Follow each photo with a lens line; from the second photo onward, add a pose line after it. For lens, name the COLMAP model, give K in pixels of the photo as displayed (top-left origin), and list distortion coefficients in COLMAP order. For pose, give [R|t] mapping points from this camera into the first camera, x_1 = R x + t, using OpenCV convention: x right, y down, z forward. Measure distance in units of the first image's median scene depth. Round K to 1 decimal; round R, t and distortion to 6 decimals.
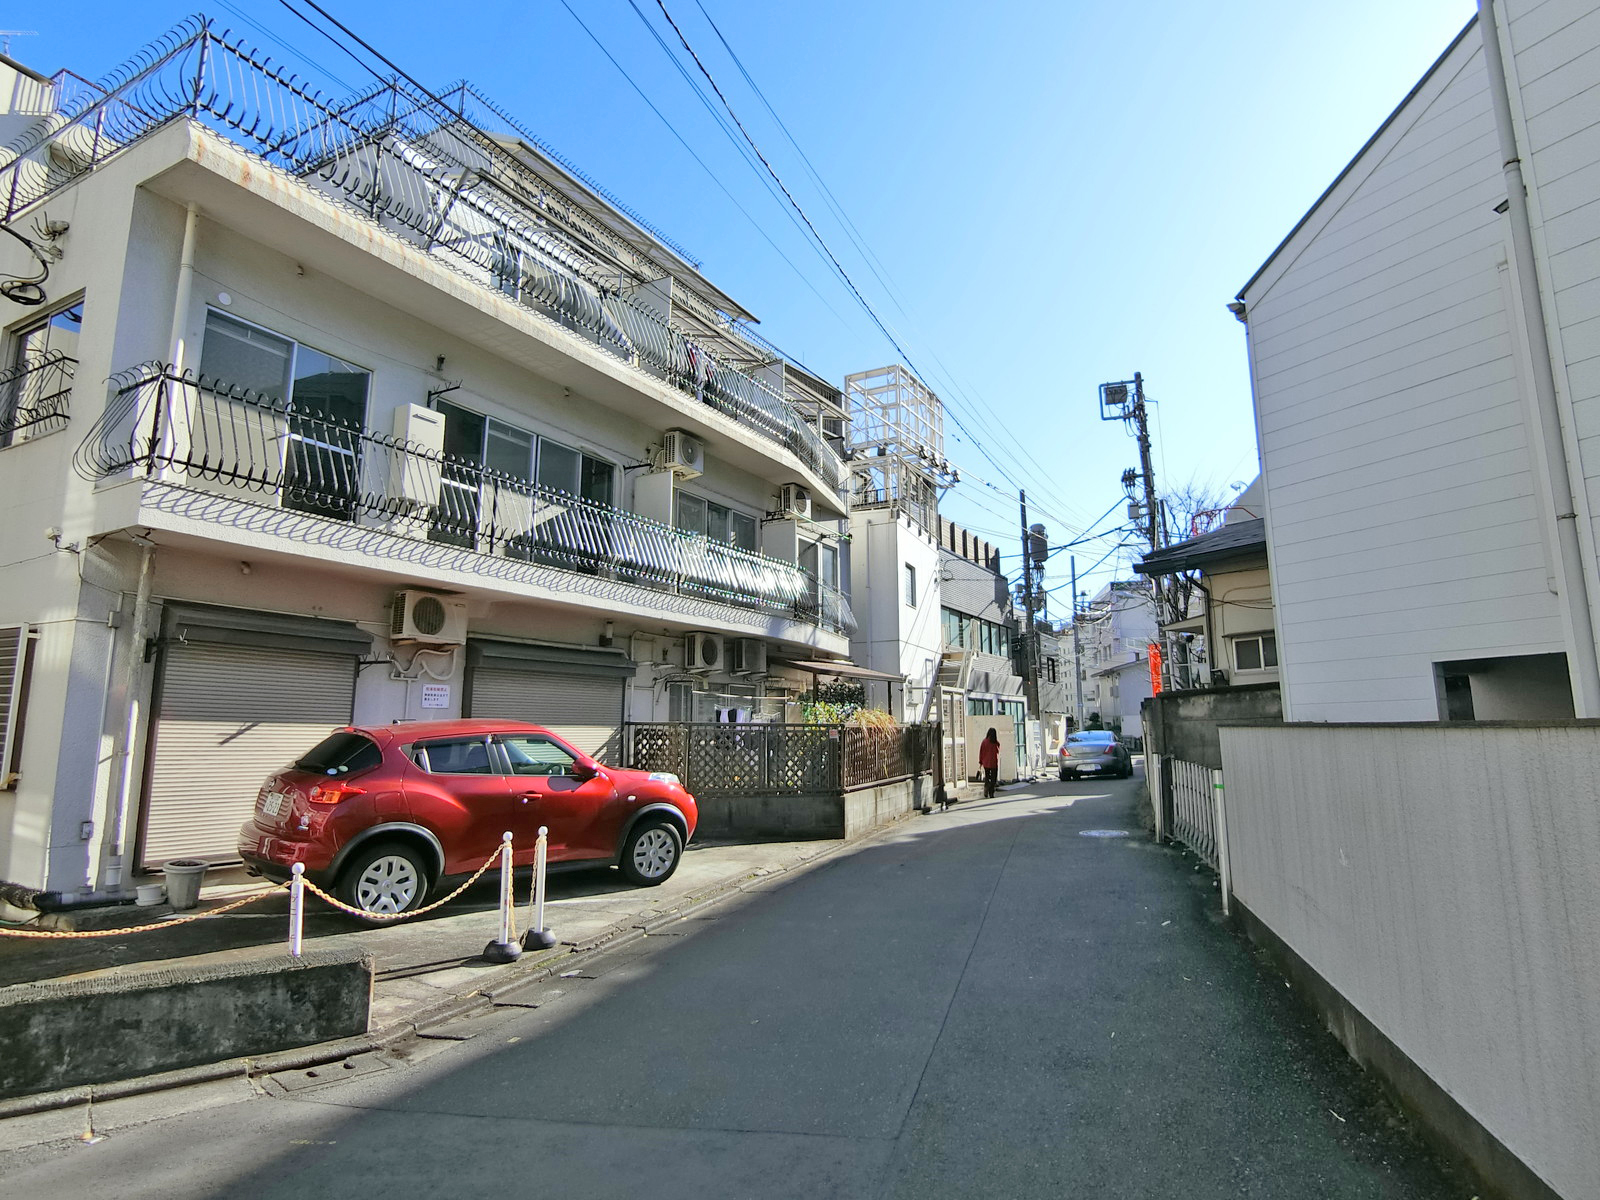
lens RADIAL K [[928.8, 0, 800.0], [0, 928.8, 600.0], [0, 0, 1]] dist [-0.020264, -0.001144]
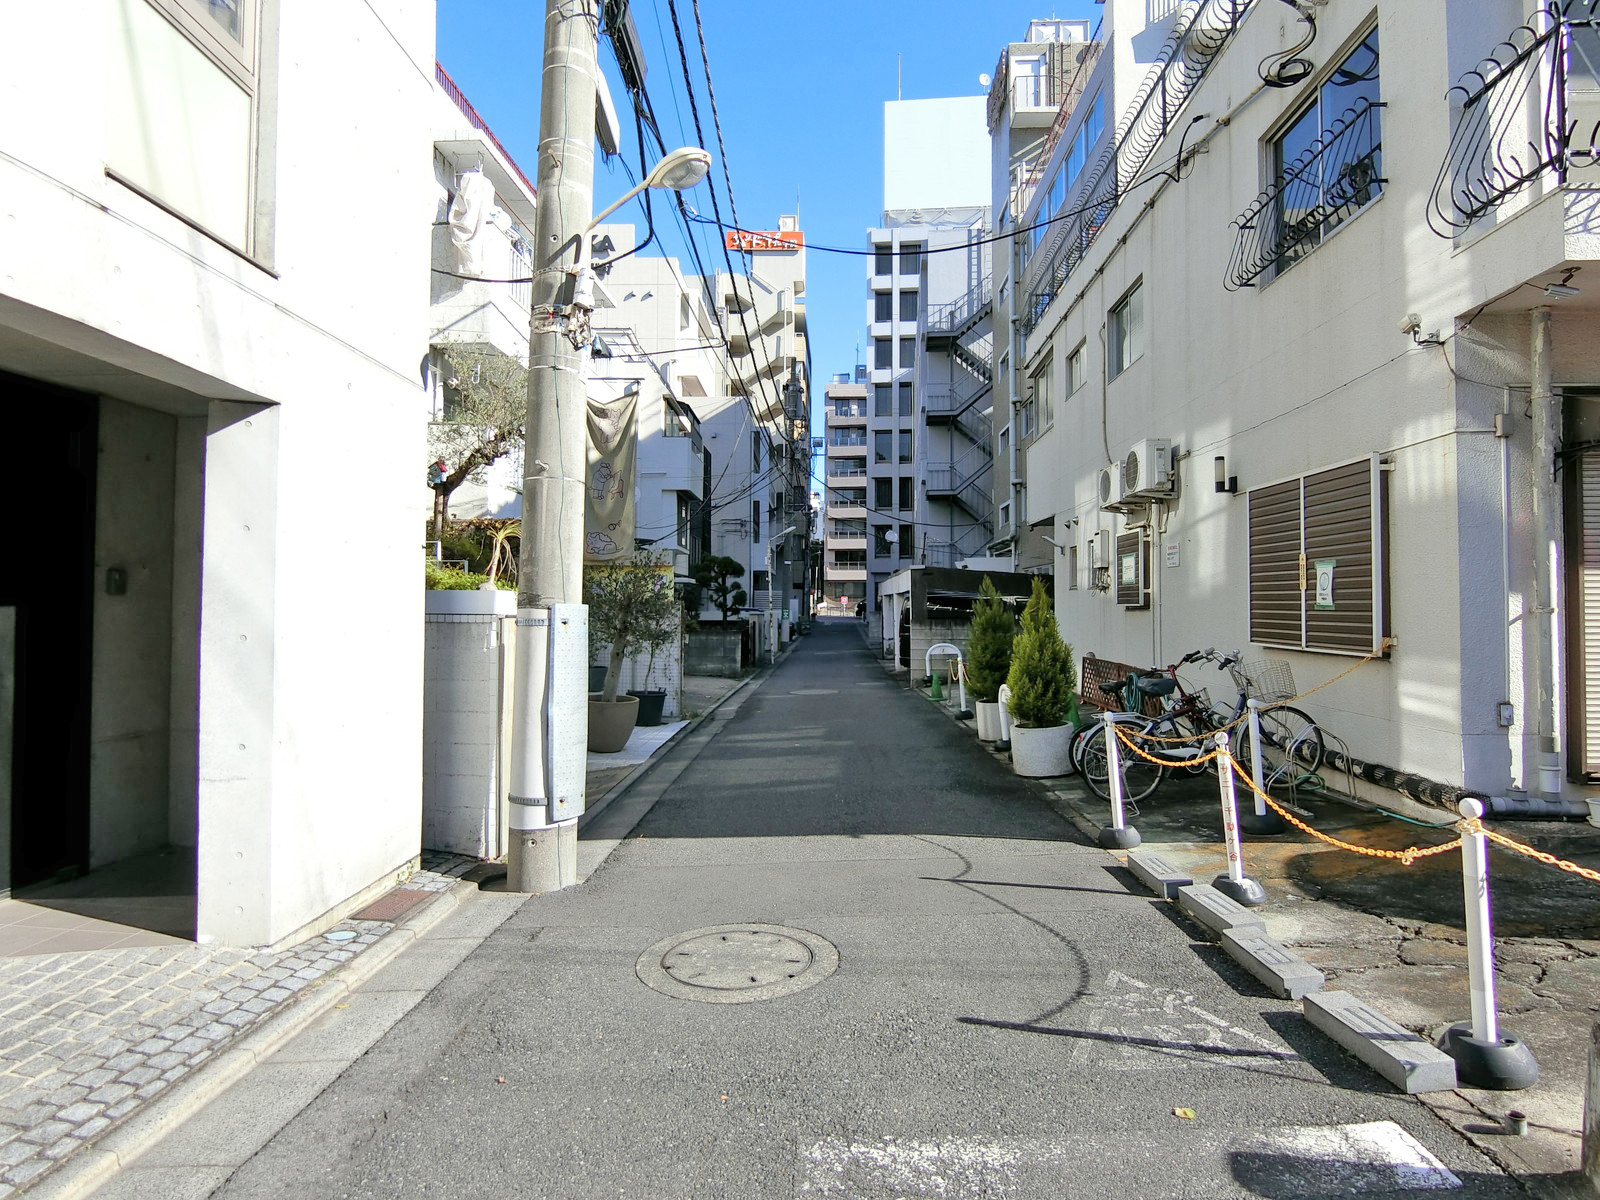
lens RADIAL K [[895.0, 0, 800.0], [0, 895.0, 600.0], [0, 0, 1]] dist [0.000193, -0.000024]
pose [[0.449107, -0.030659, -0.892952, -0.380841], [0.149428, 0.987912, 0.041235, 0.045398], [0.880894, -0.151951, 0.448260, 0.189238]]
